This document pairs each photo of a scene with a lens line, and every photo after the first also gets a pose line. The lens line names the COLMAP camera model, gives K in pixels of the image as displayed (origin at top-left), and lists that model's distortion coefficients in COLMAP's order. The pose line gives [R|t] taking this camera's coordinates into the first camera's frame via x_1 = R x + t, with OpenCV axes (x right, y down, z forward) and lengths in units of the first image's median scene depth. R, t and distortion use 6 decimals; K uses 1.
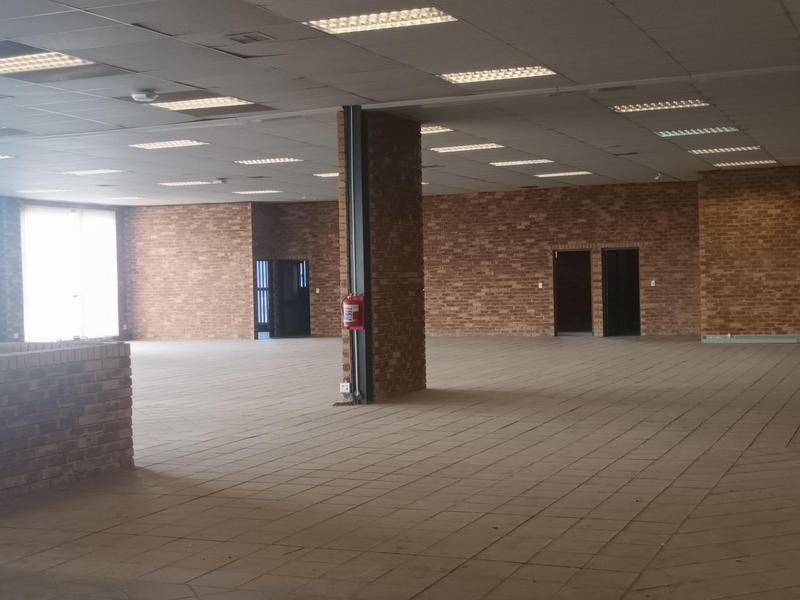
lens RADIAL K [[1190.4, 0, 401.1], [0, 1190.4, 298.8], [0, 0, 1]] dist [0.048655, 0.000000]
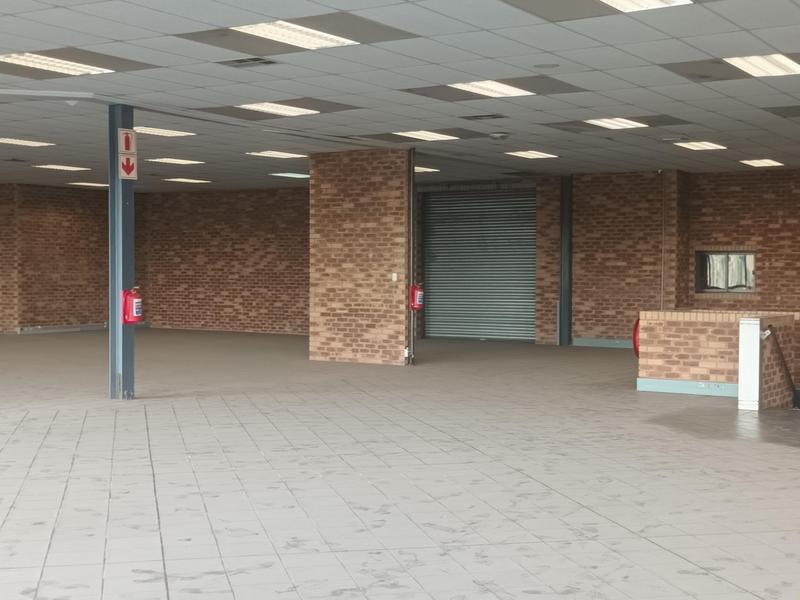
lens RADIAL K [[1190.4, 0, 398.5], [0, 1190.4, 303.9], [0, 0, 1]] dist [0.048655, 0.000000]
pose [[0.152873, -0.001557, 0.988245, -0.834584], [0.007392, 0.999973, 0.000432, 0.010245], [-0.988218, 0.007239, 0.152881, 0.475643]]
